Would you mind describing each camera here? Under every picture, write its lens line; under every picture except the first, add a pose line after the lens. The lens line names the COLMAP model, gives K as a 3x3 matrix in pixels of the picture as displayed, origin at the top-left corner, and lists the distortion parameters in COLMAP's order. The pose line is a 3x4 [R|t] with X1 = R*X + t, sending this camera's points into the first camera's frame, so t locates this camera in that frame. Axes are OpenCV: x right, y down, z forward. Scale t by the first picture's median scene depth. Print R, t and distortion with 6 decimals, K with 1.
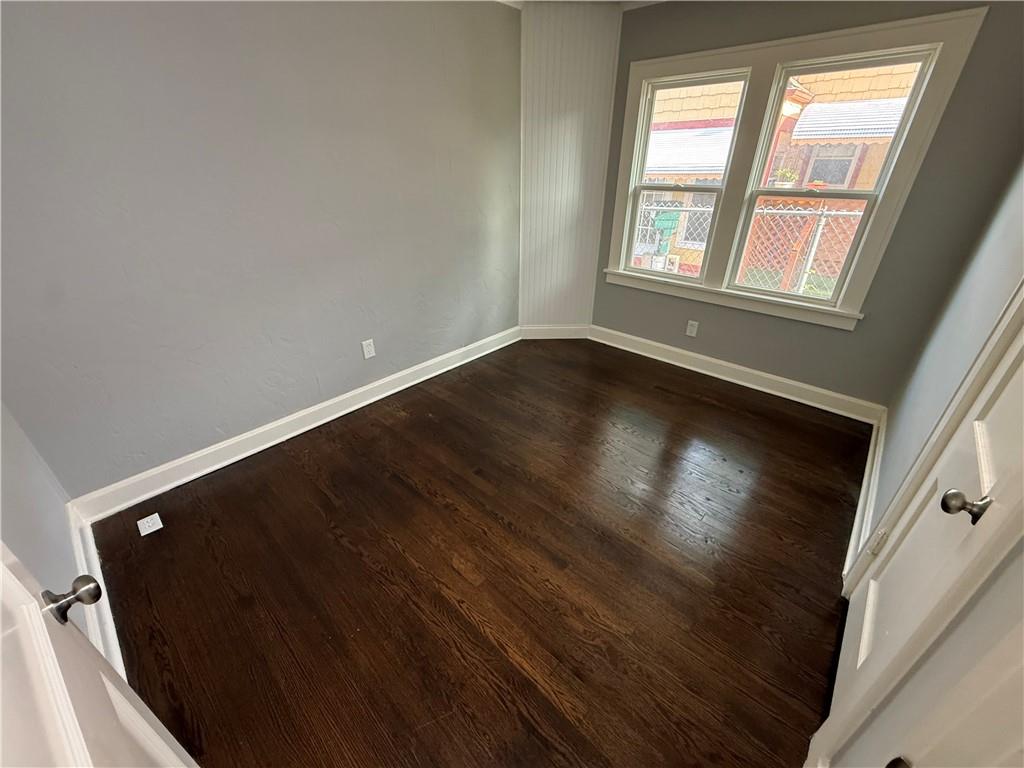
lens RADIAL K [[407.6, 0, 511.5], [0, 407.6, 383.2], [0, 0, 1]] dist [0.001664, 0.000156]
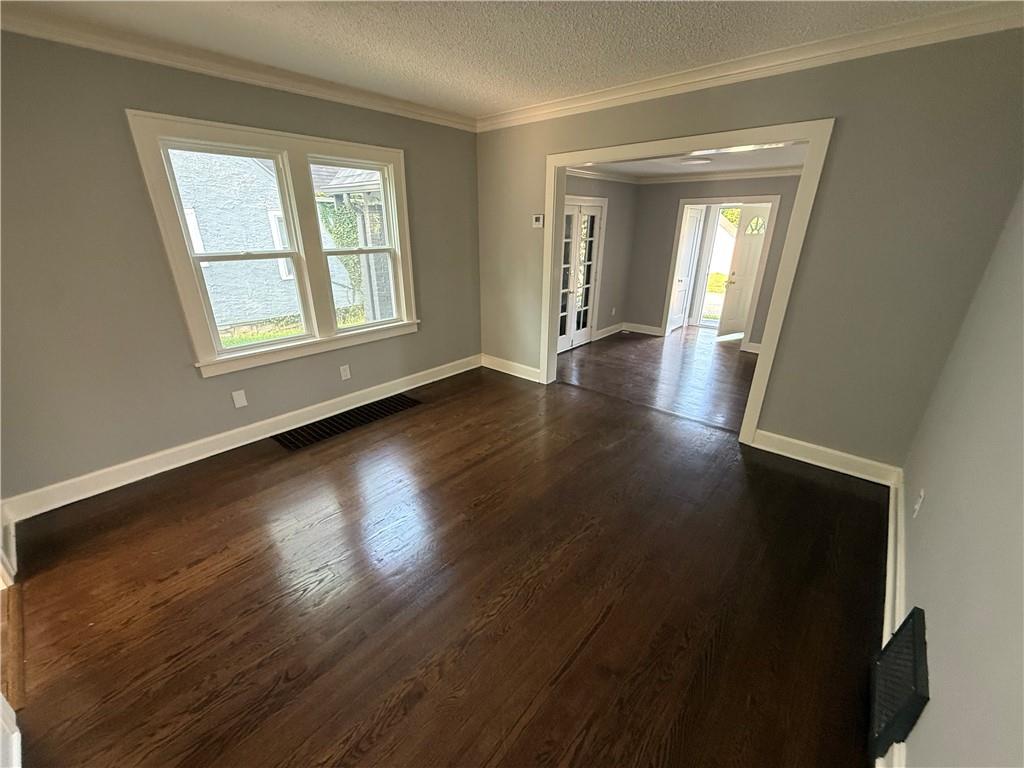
lens RADIAL K [[407.6, 0, 510.0], [0, 407.6, 384.6], [0, 0, 1]] dist [0.001664, 0.000156]
pose [[-0.019937, -0.361239, 0.932260, -0.565613], [0.477551, 0.815761, 0.326310, -0.241134], [-0.878378, 0.451707, 0.156247, 0.430177]]
